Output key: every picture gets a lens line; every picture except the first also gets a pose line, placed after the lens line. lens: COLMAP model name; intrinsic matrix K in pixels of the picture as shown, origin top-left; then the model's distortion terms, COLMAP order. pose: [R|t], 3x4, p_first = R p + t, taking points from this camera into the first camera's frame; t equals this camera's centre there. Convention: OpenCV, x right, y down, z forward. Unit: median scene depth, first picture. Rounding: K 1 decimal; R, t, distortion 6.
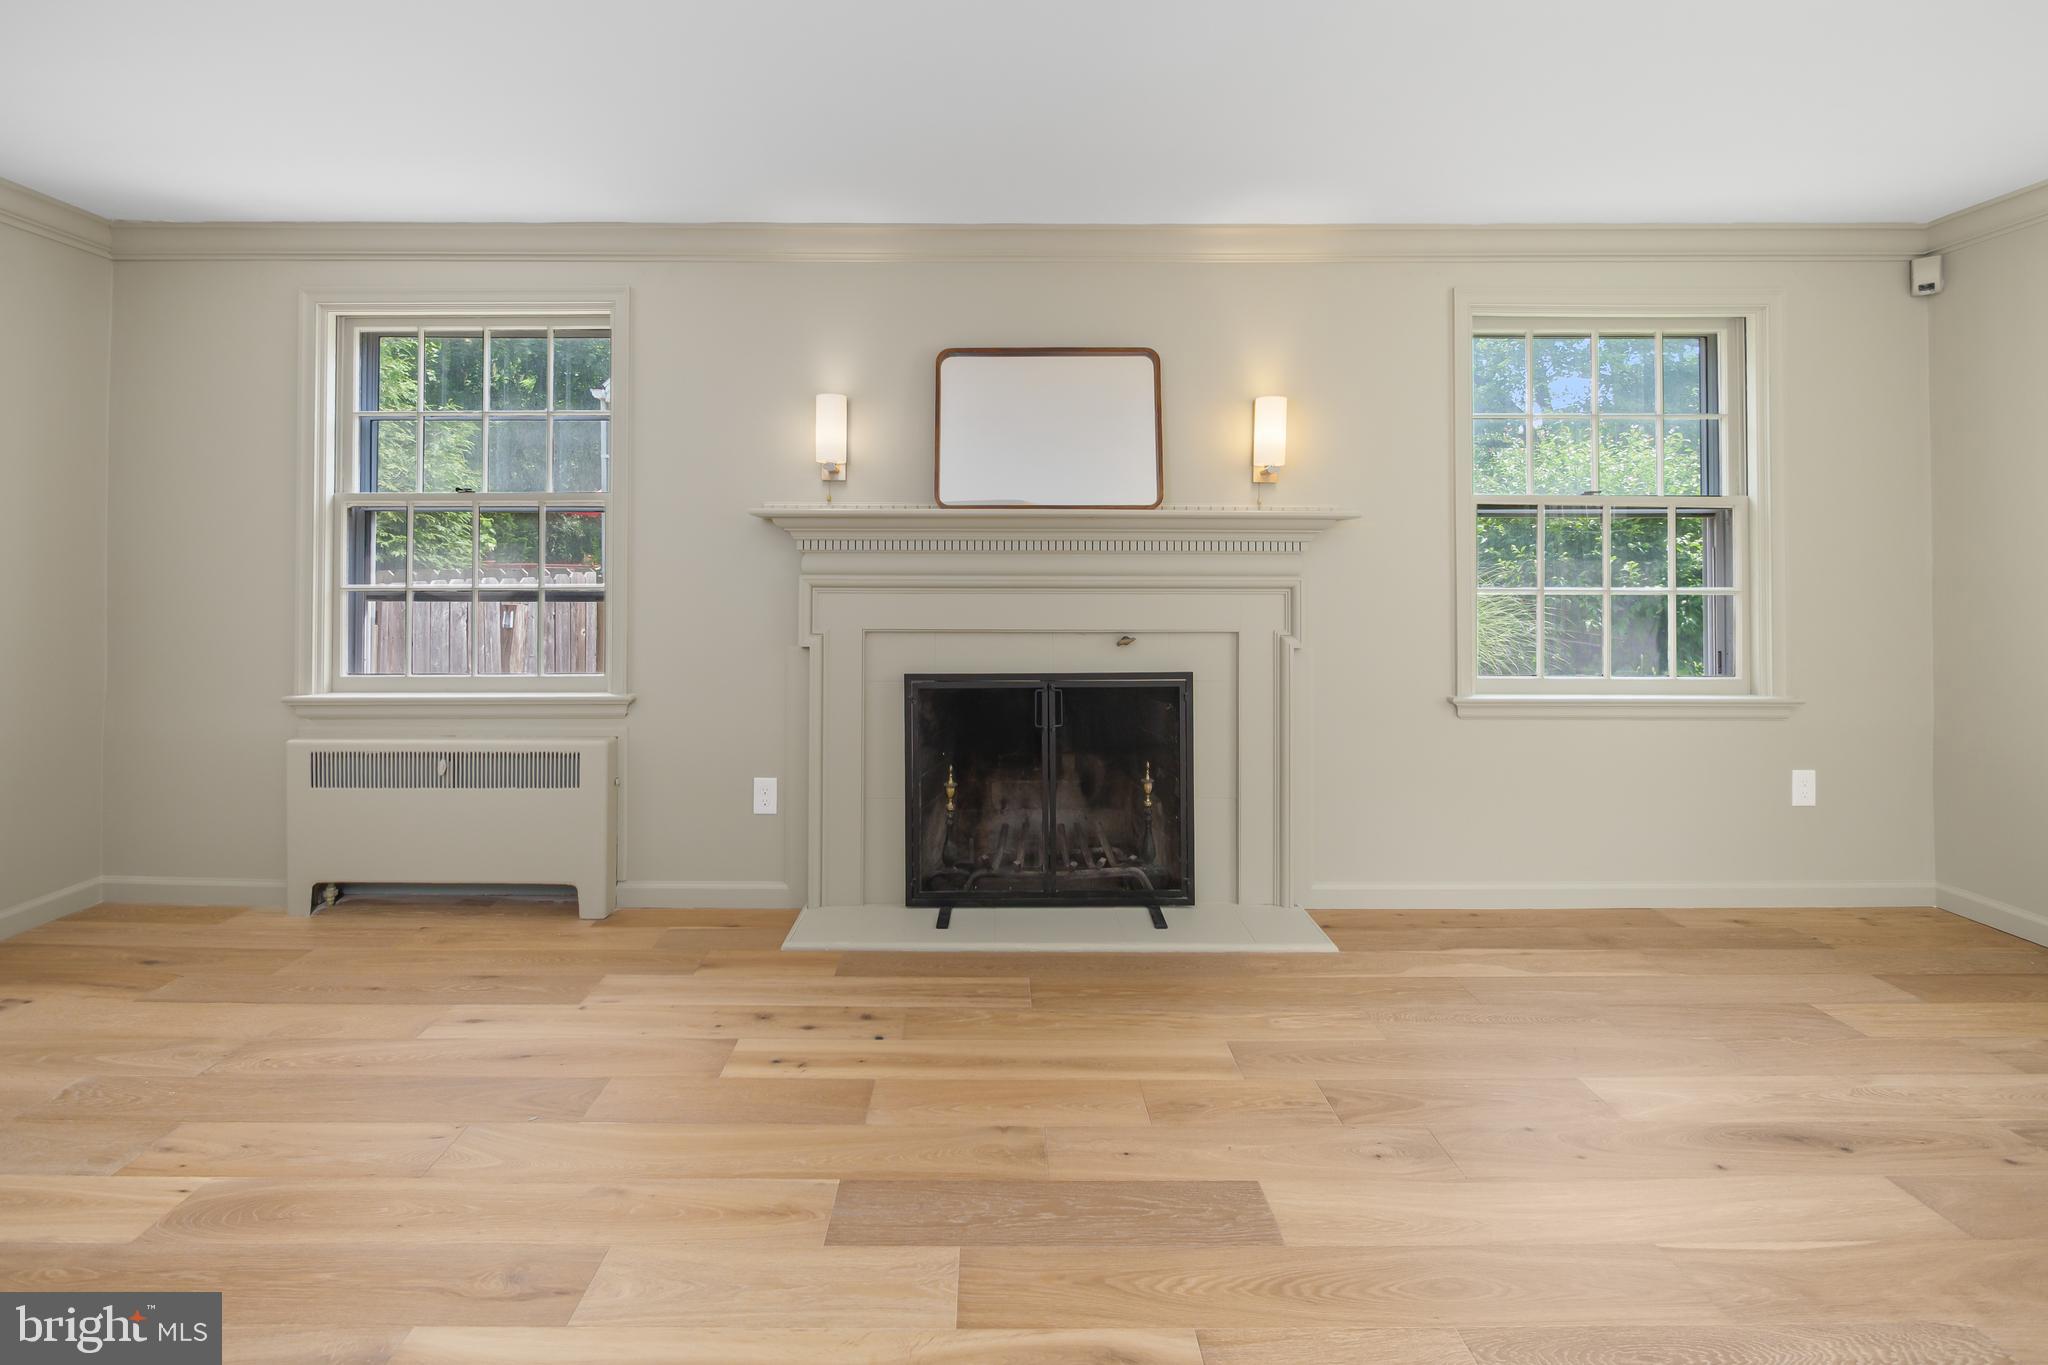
lens RADIAL K [[864.4, 0, 986.6], [0, 864.4, 550.0], [0, 0, 1]] dist [-0.006111, 0.000385]
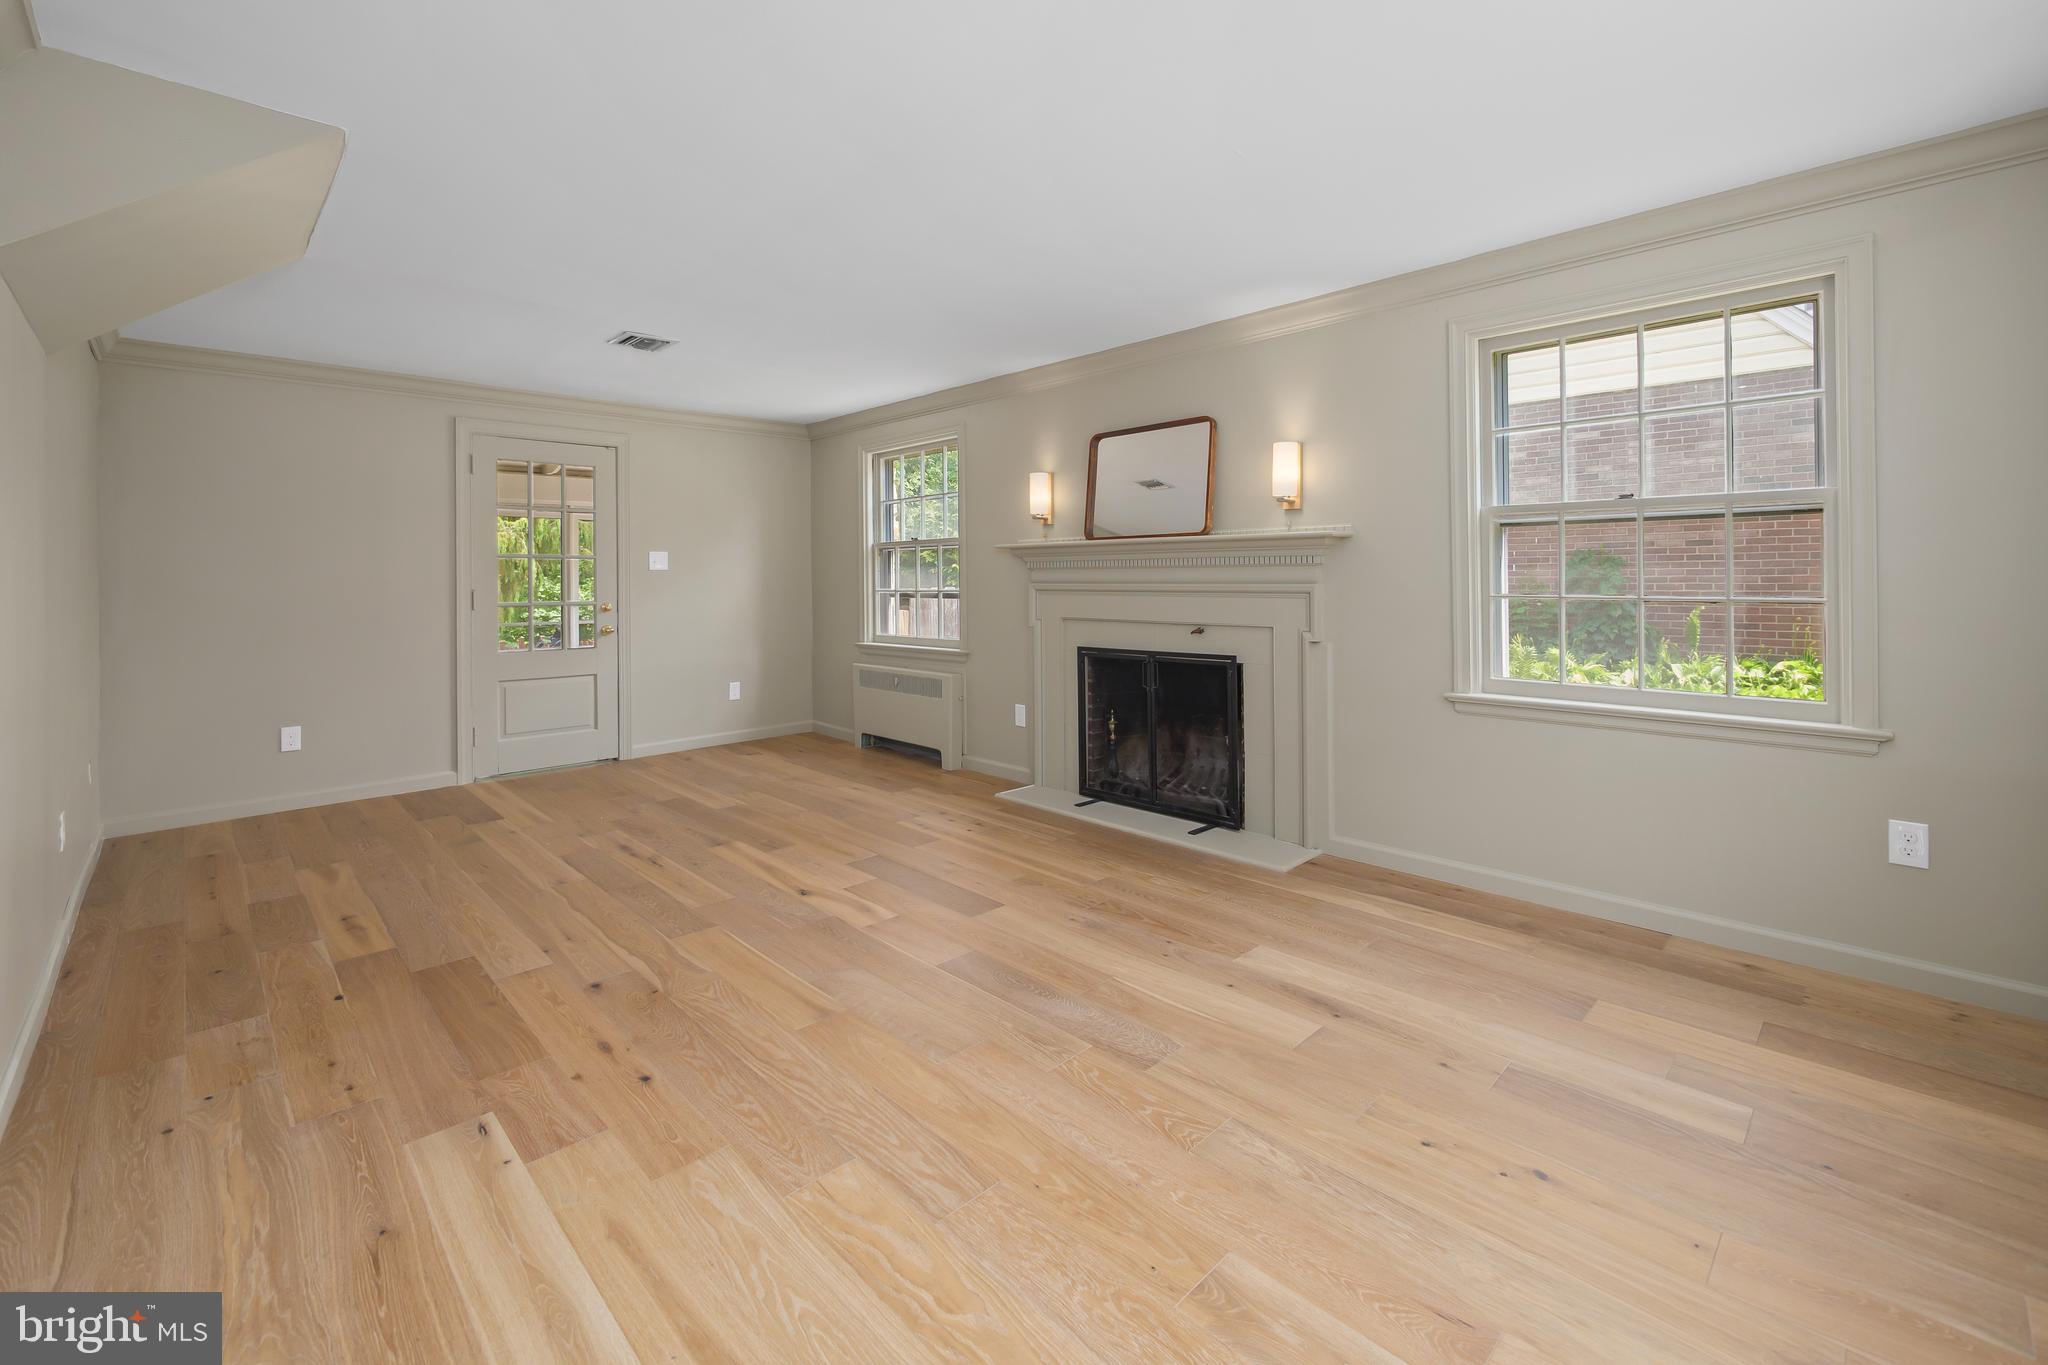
lens RADIAL K [[864.4, 0, 1040.2], [0, 864.4, 568.7], [0, 0, 1]] dist [-0.006111, 0.000385]
pose [[0.706164, -0.013378, -0.707922, 0.962508], [0.023300, 0.999719, 0.004349, -0.005635], [0.707664, -0.019566, 0.706278, -0.150207]]
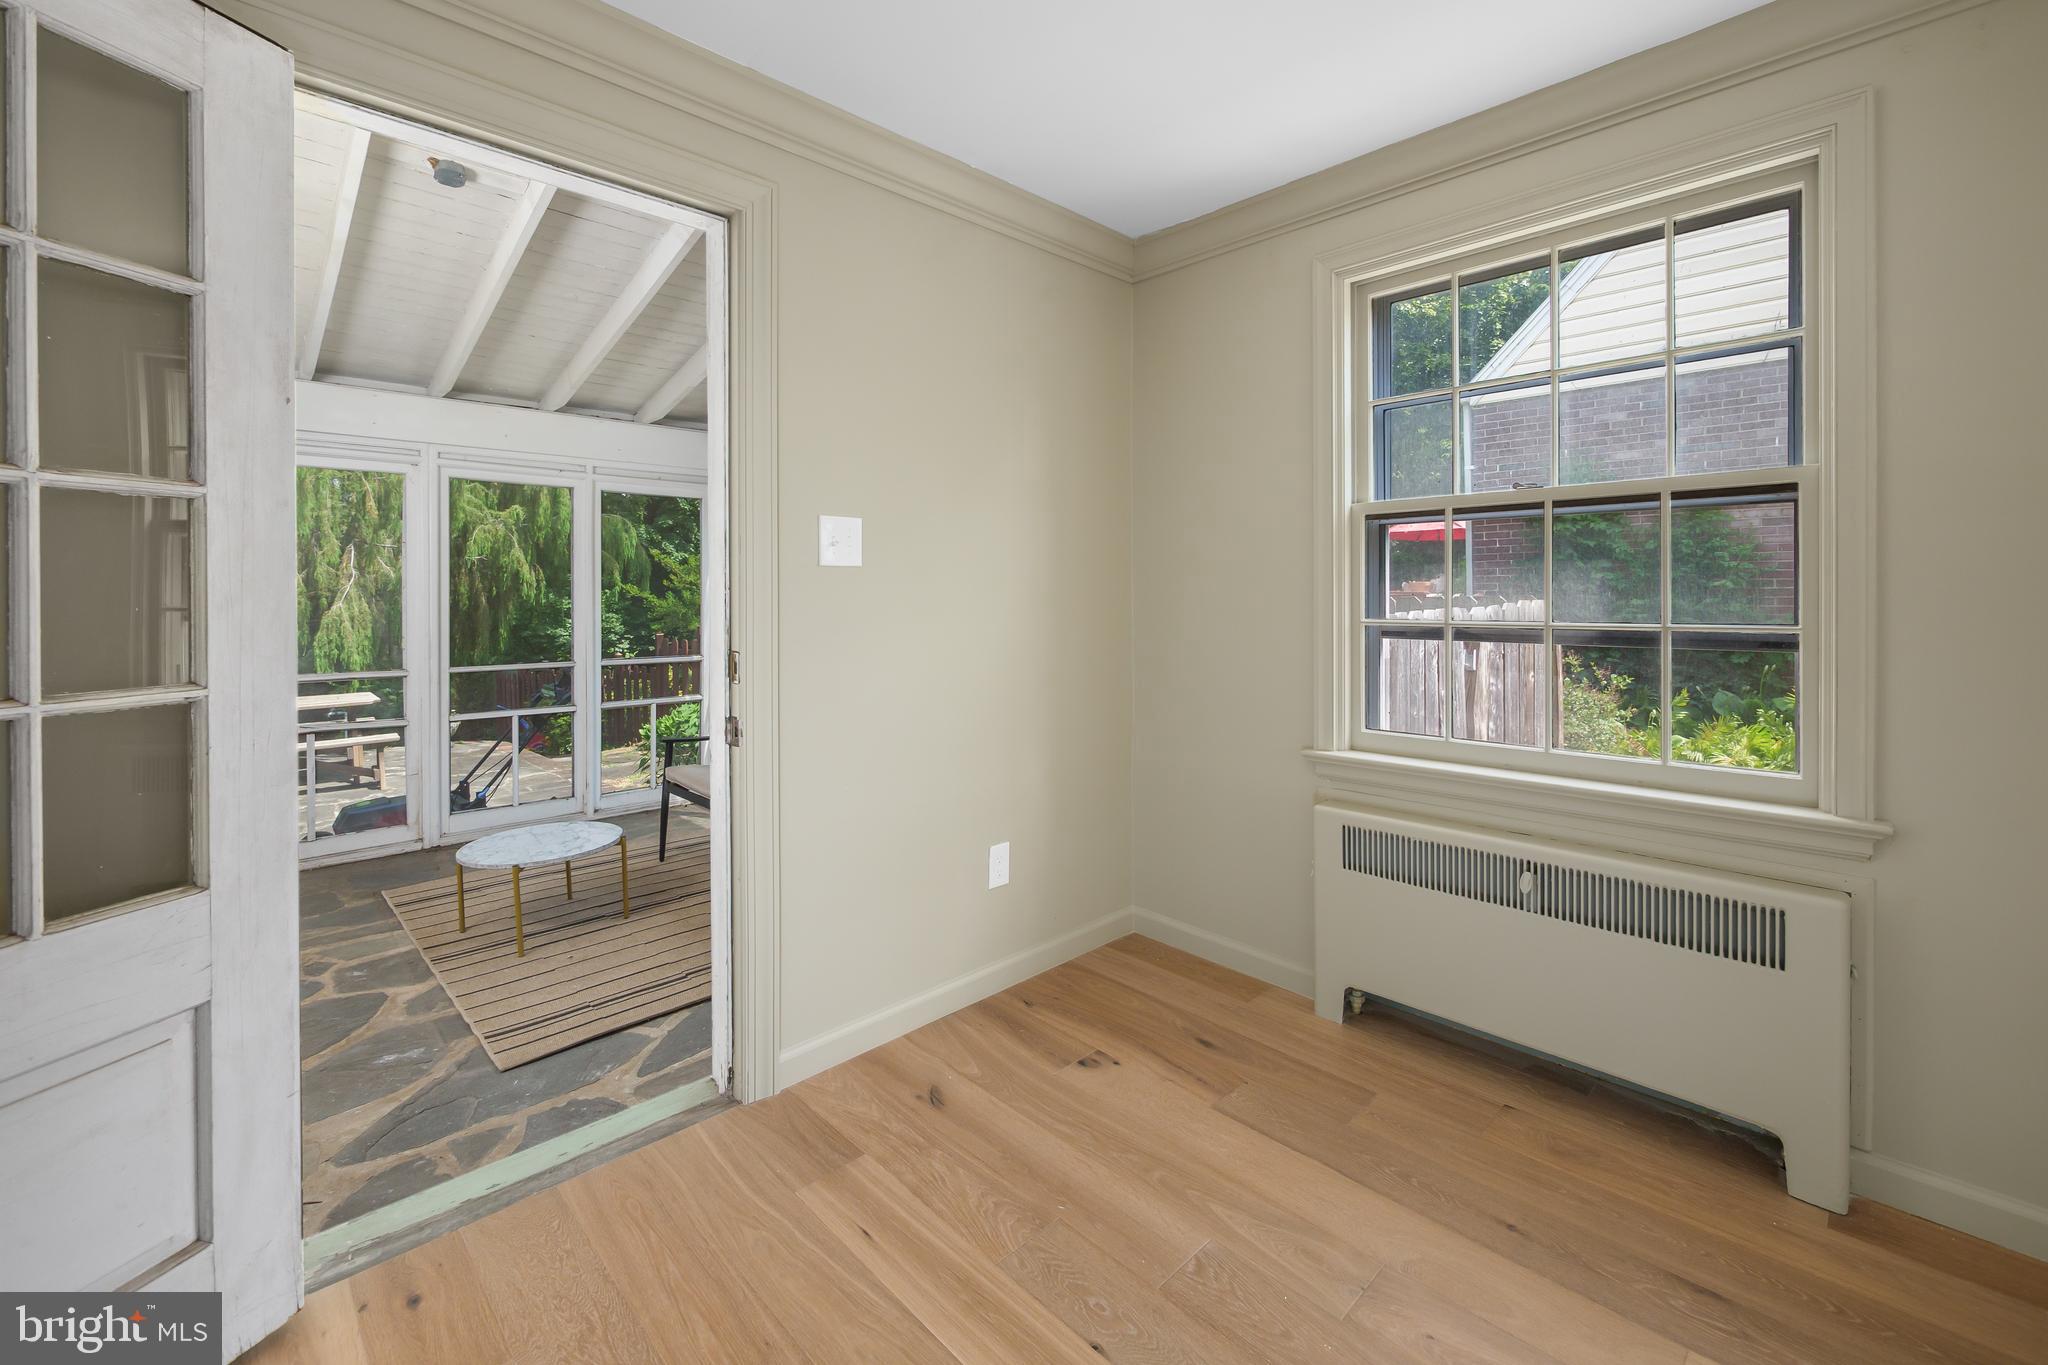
lens RADIAL K [[864.4, 0, 1033.0], [0, 864.4, 585.9], [0, 0, 1]] dist [-0.006111, 0.000385]
pose [[0.698205, -0.011243, -0.715810, -0.393262], [0.019756, 0.999798, 0.003566, 0.001198], [0.715625, -0.016632, 0.698286, 0.223653]]
